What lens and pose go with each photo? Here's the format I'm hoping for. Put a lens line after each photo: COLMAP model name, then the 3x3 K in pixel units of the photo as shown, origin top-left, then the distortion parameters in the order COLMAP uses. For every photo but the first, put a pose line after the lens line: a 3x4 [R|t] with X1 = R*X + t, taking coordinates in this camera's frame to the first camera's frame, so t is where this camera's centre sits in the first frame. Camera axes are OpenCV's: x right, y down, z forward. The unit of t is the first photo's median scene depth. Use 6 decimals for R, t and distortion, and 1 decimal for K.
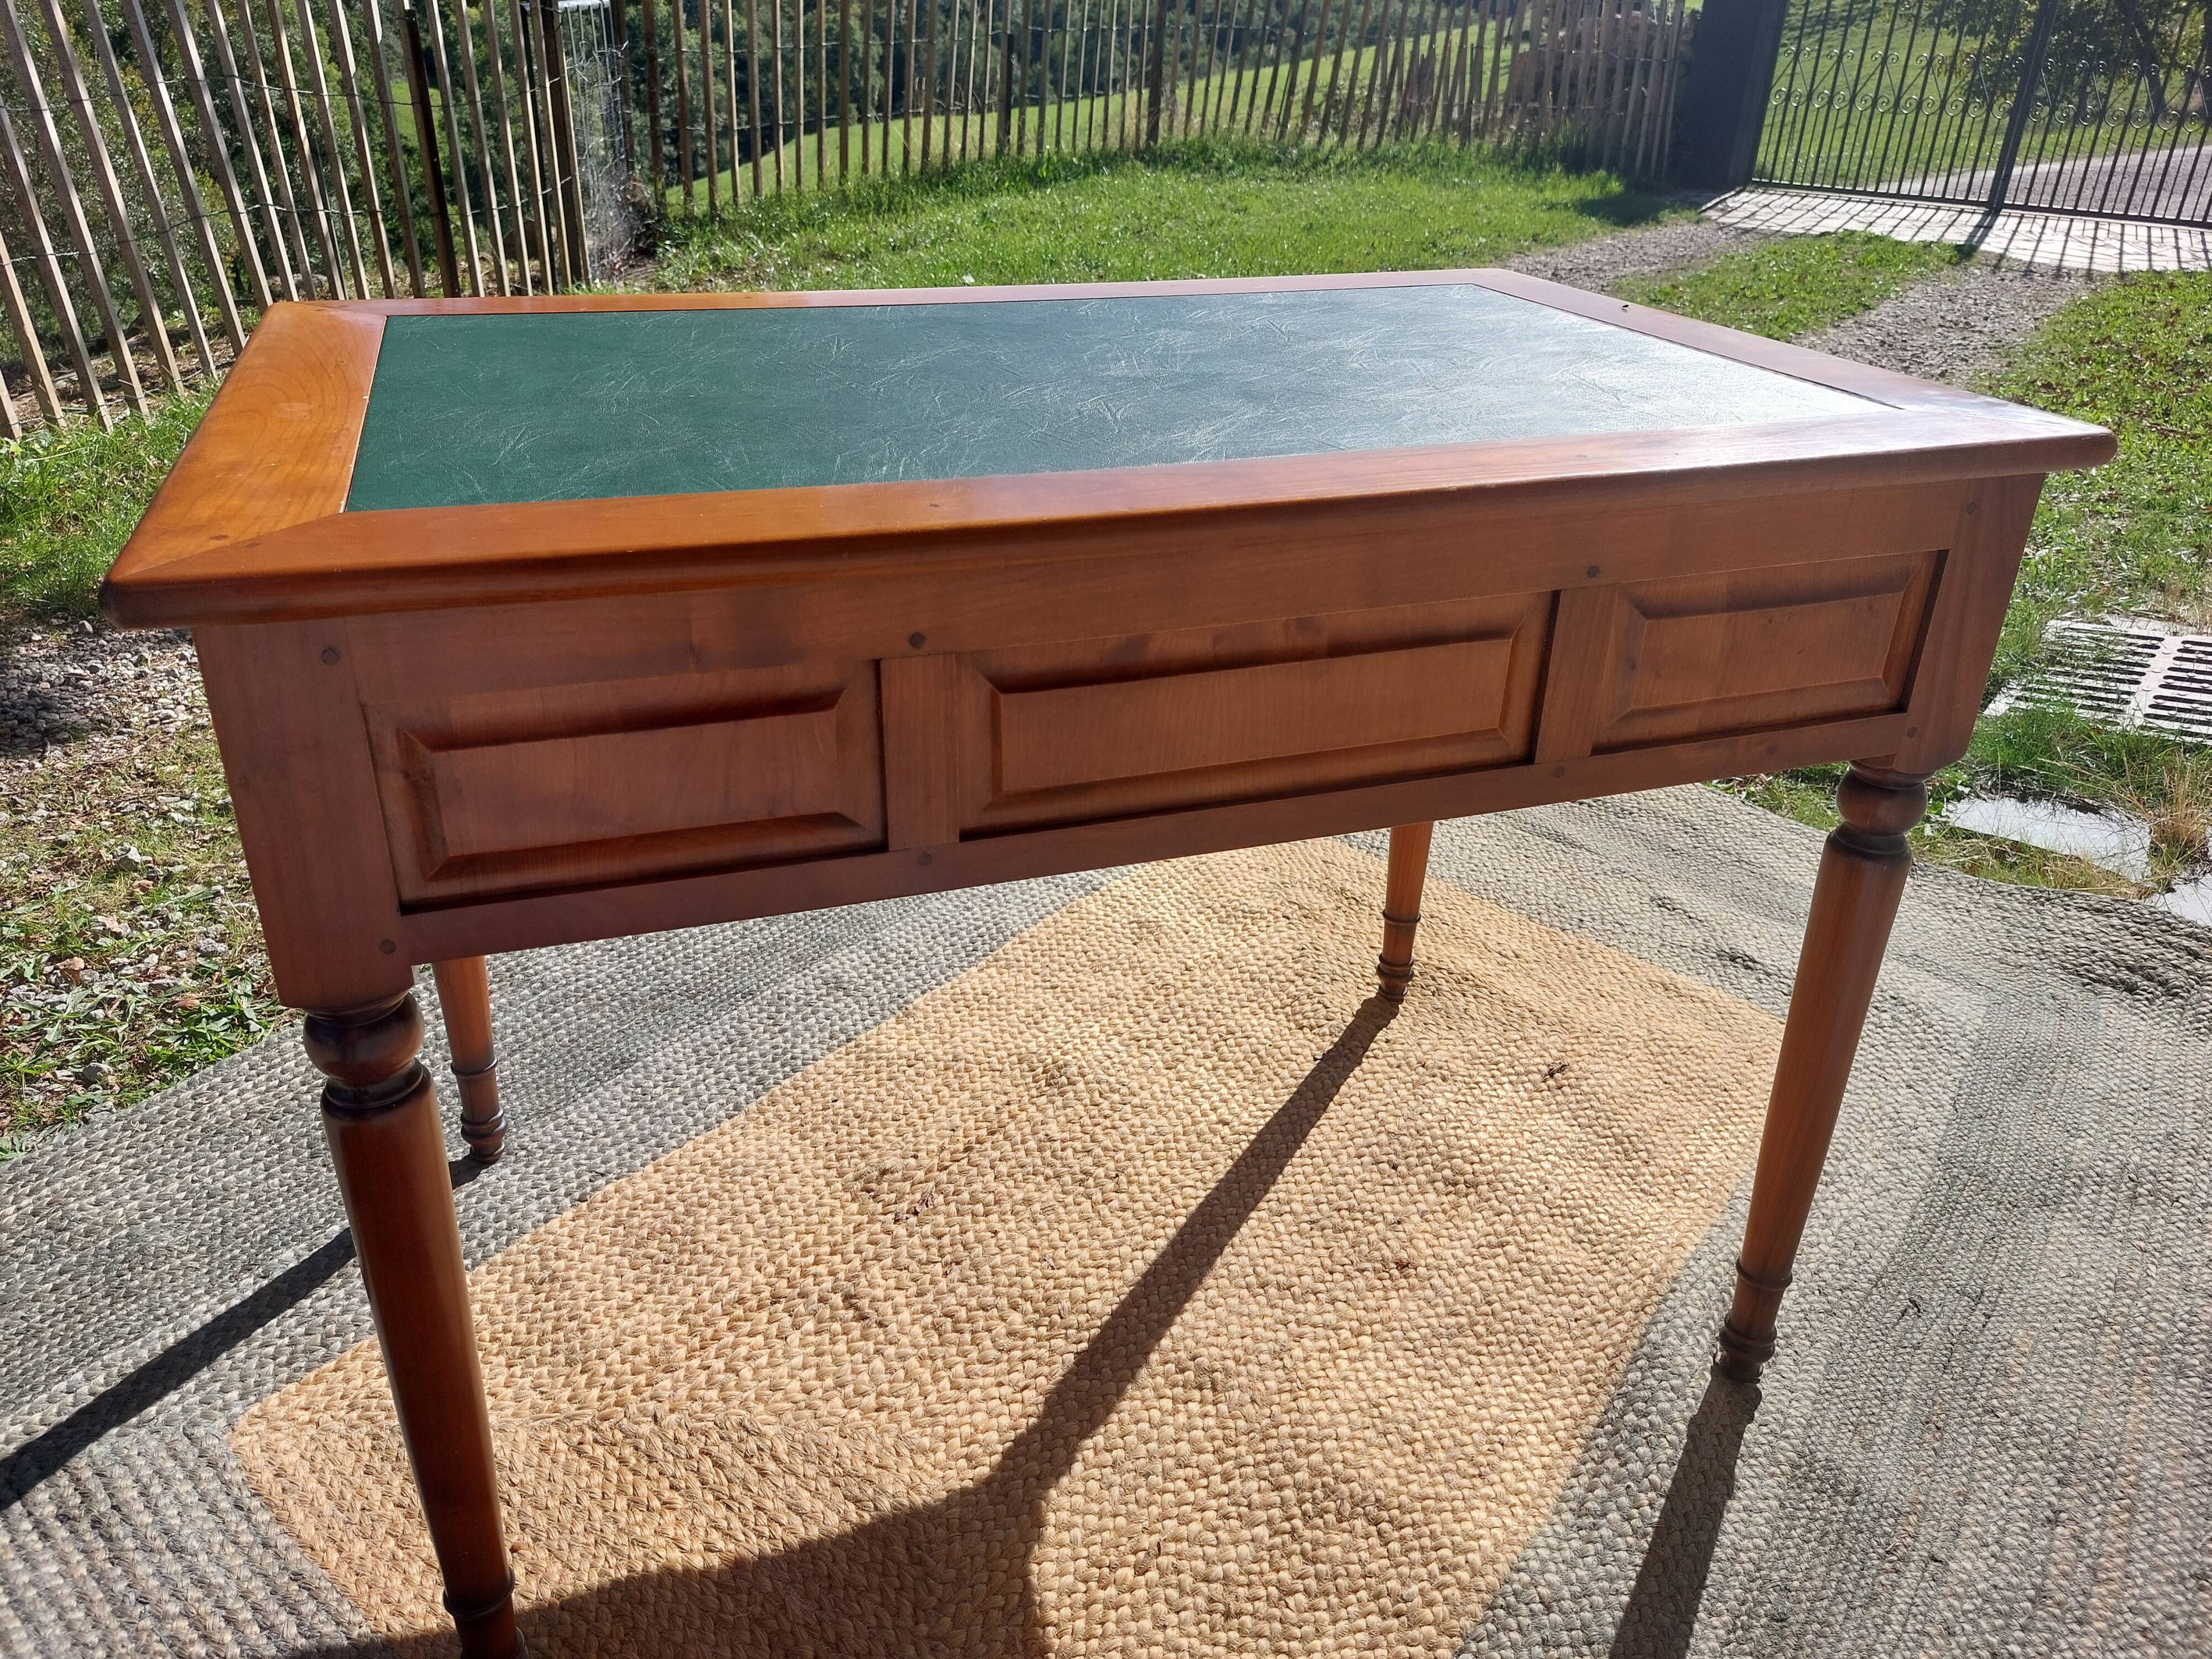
lens RADIAL K [[1600.5, 0, 1088.1], [0, 1600.5, 830.9], [0, 0, 1]] dist [0.079822, -0.104919]
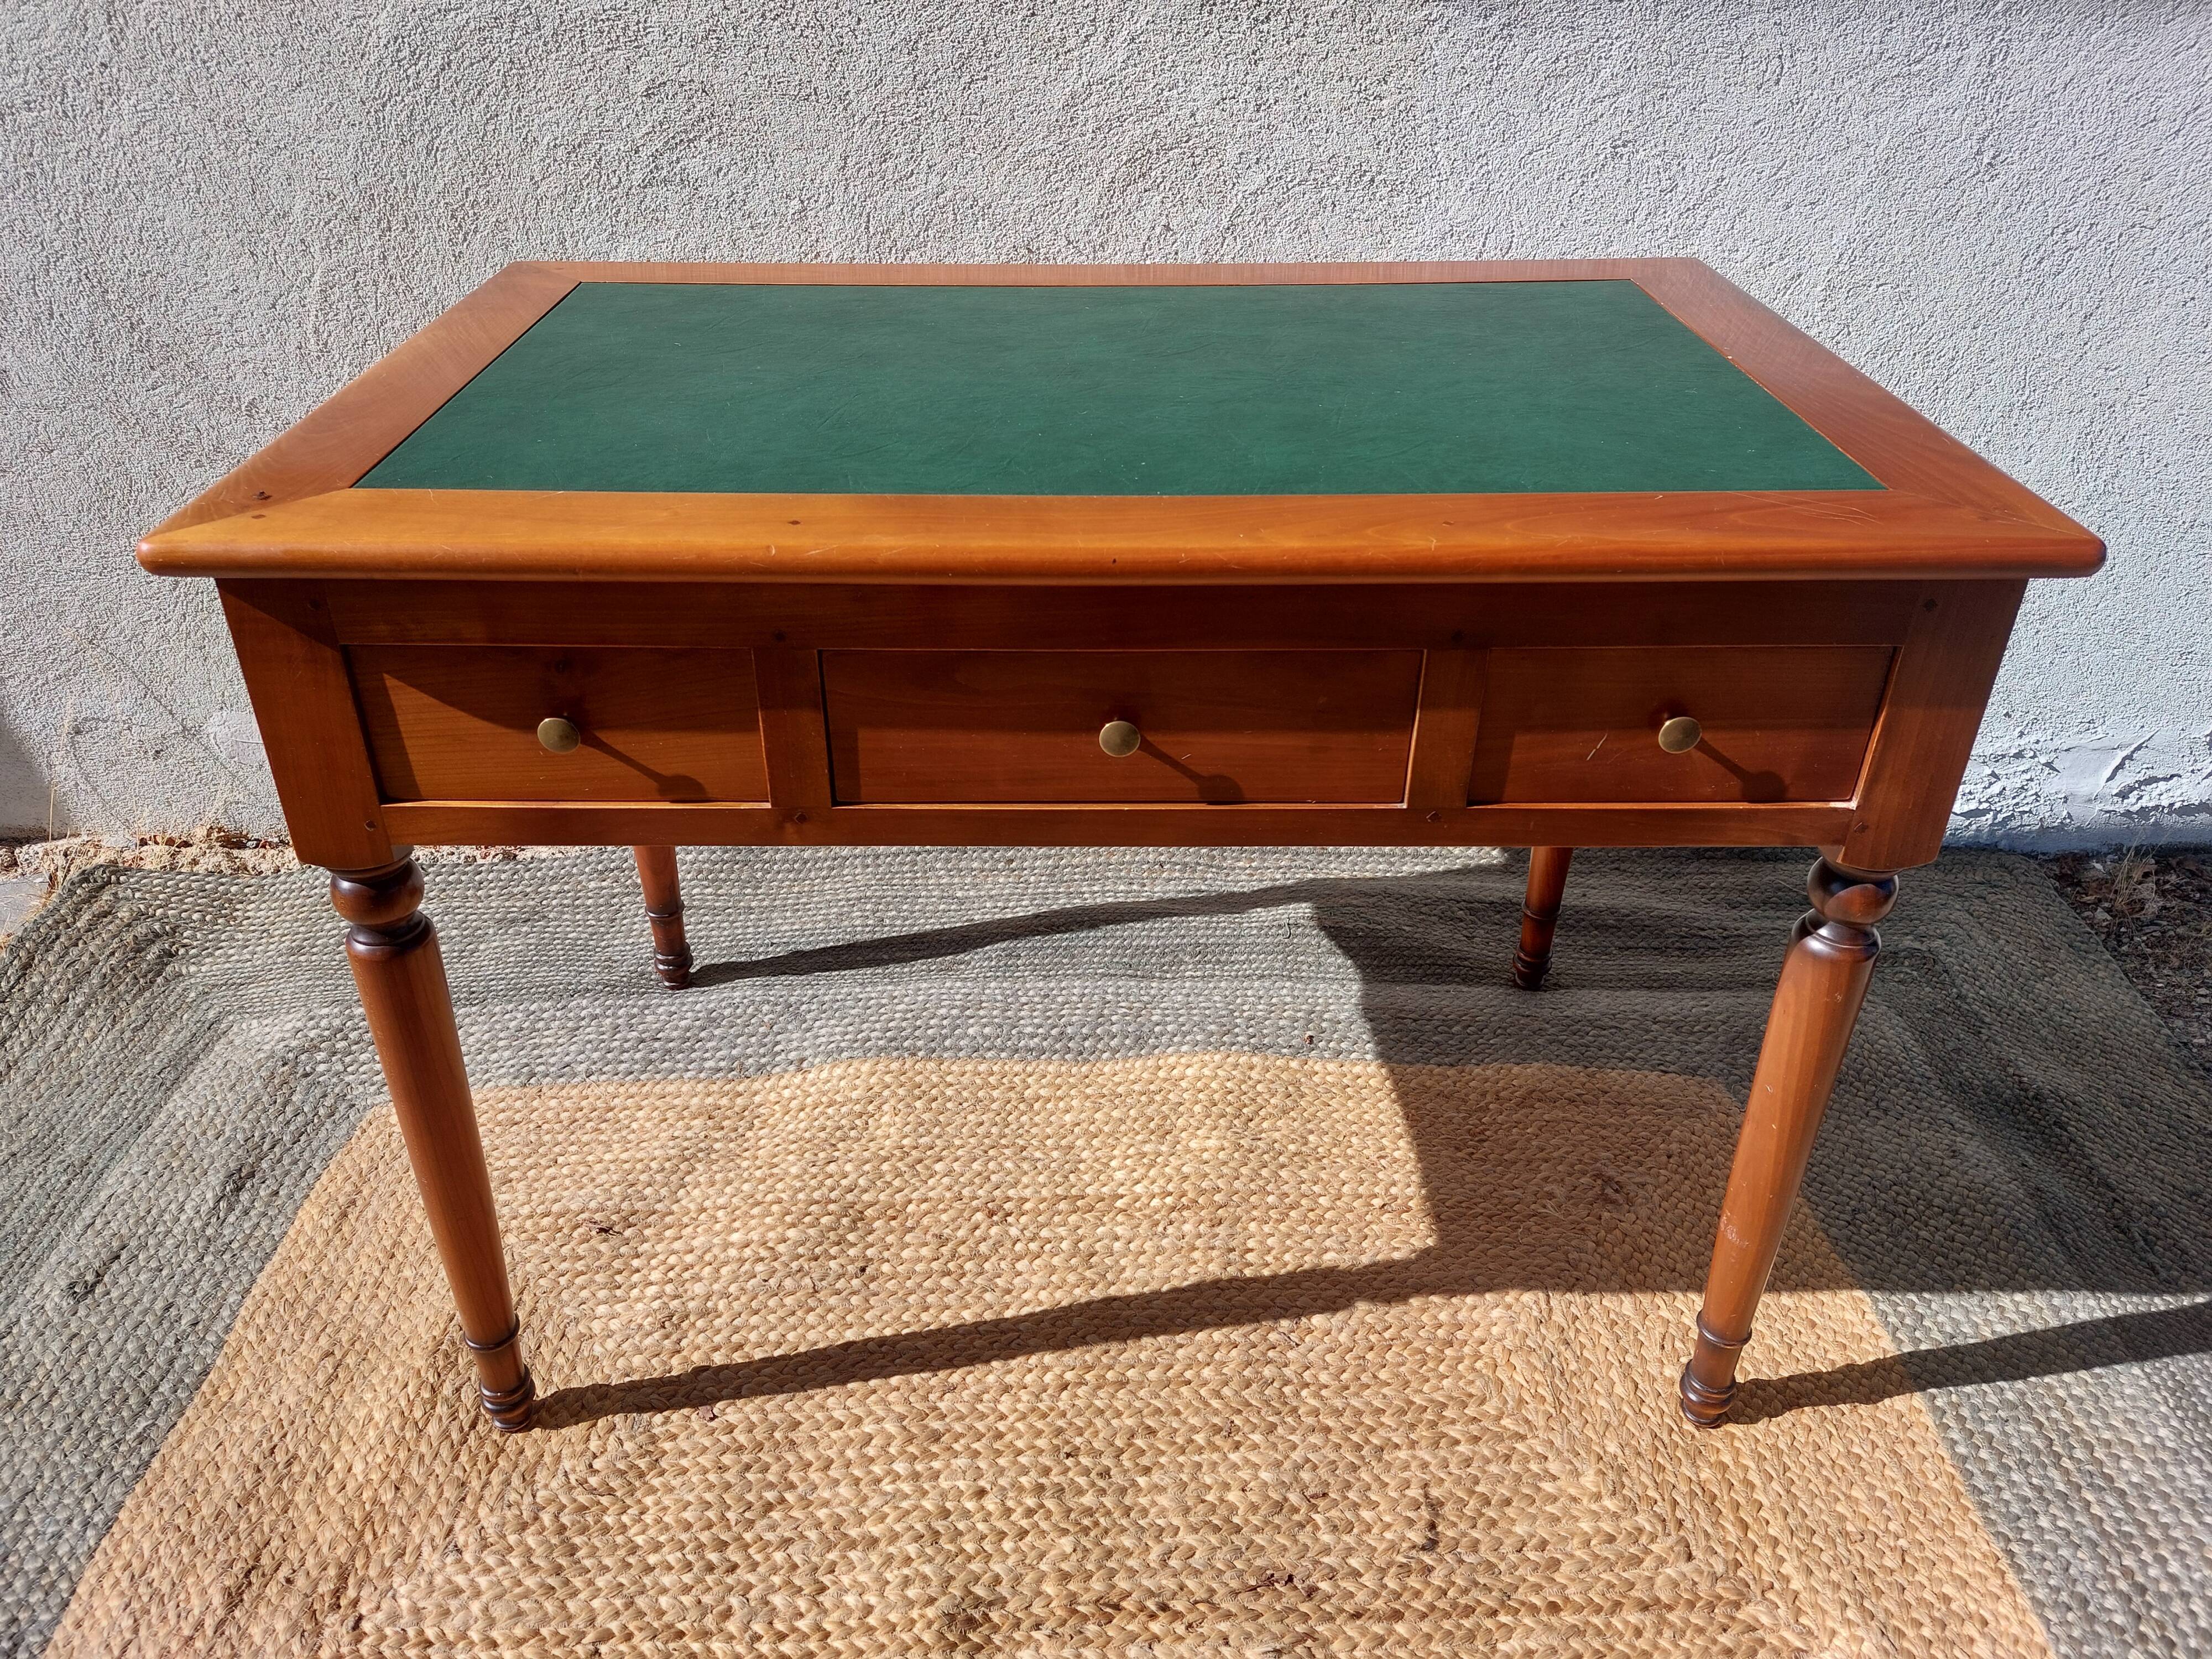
lens RADIAL K [[1588.8, 0, 1080.4], [0, 1588.8, 833.2], [0, 0, 1]] dist [0.067460, -0.071665]
pose [[-0.632140, -0.430933, 0.643968, -0.485392], [0.344760, 0.587864, 0.731817, -0.737962], [-0.693930, 0.684626, -0.223044, 1.204257]]
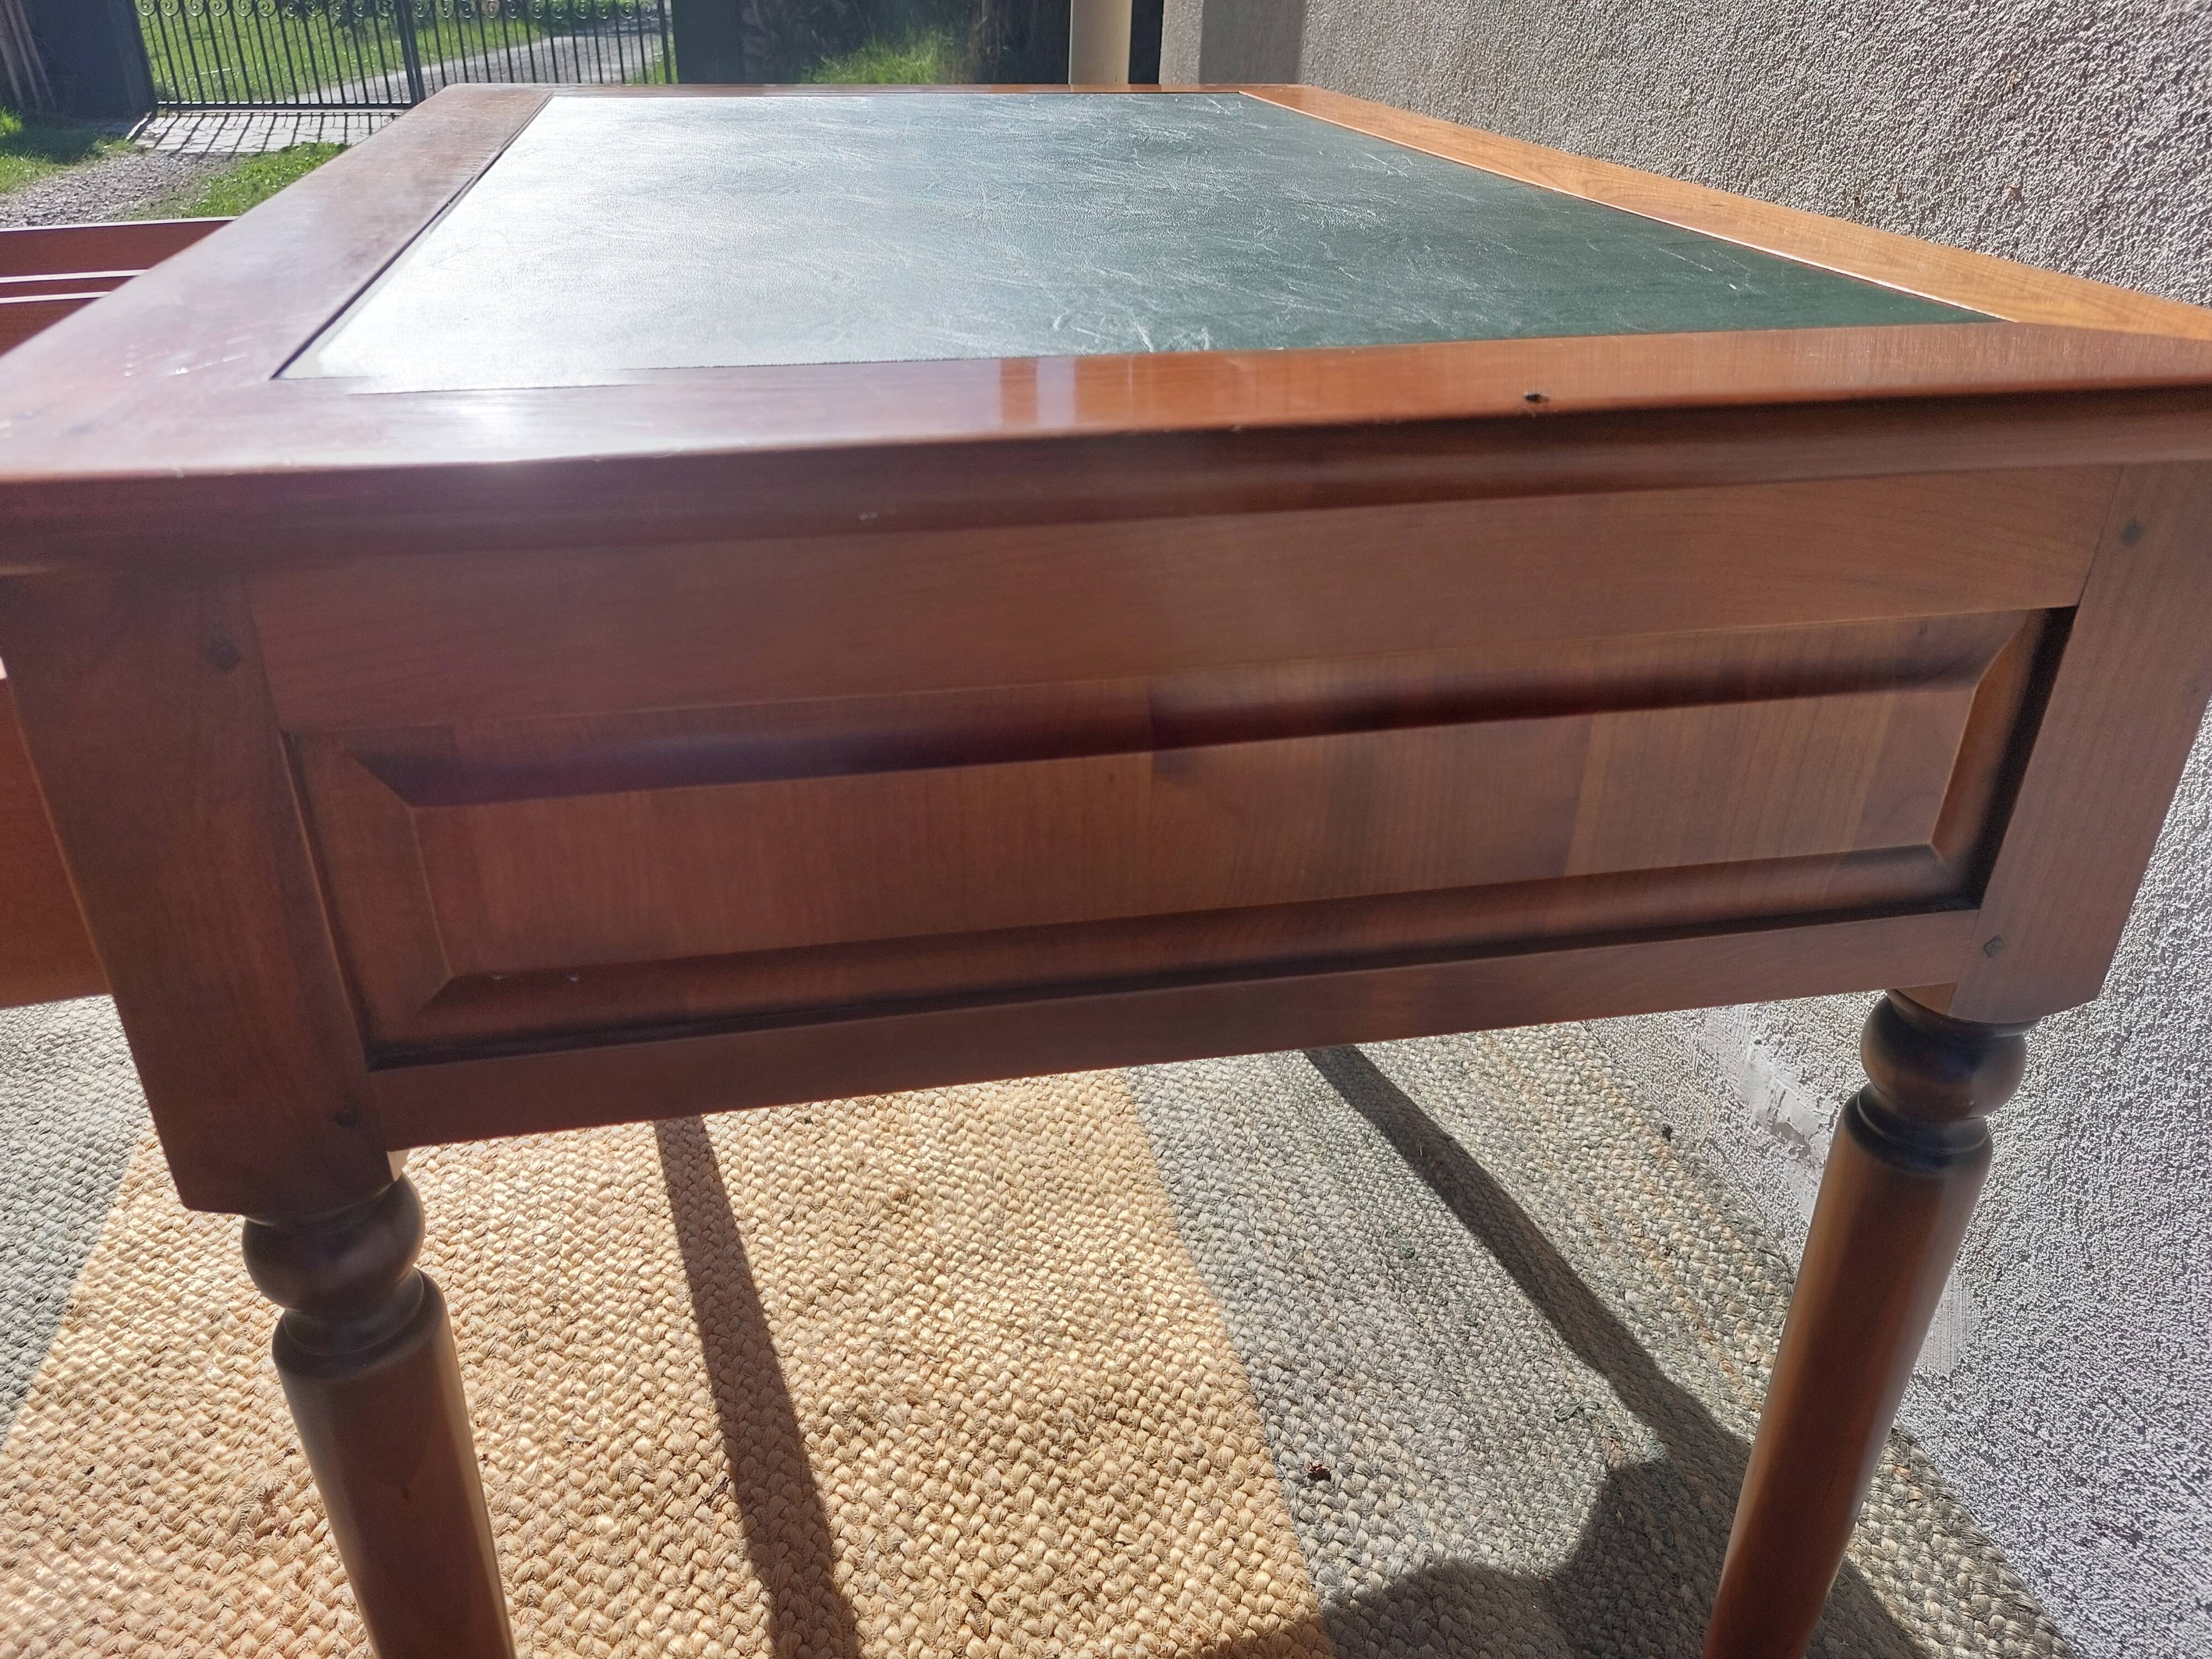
lens RADIAL K [[1627.9, 0, 1062.9], [0, 1627.9, 875.1], [0, 0, 1]] dist [0.074994, -0.063904]
pose [[0.644442, -0.400581, 0.651329, -0.325607], [0.368185, 0.909110, 0.194830, -0.051730], [-0.670175, 0.114253, 0.733357, 0.282132]]
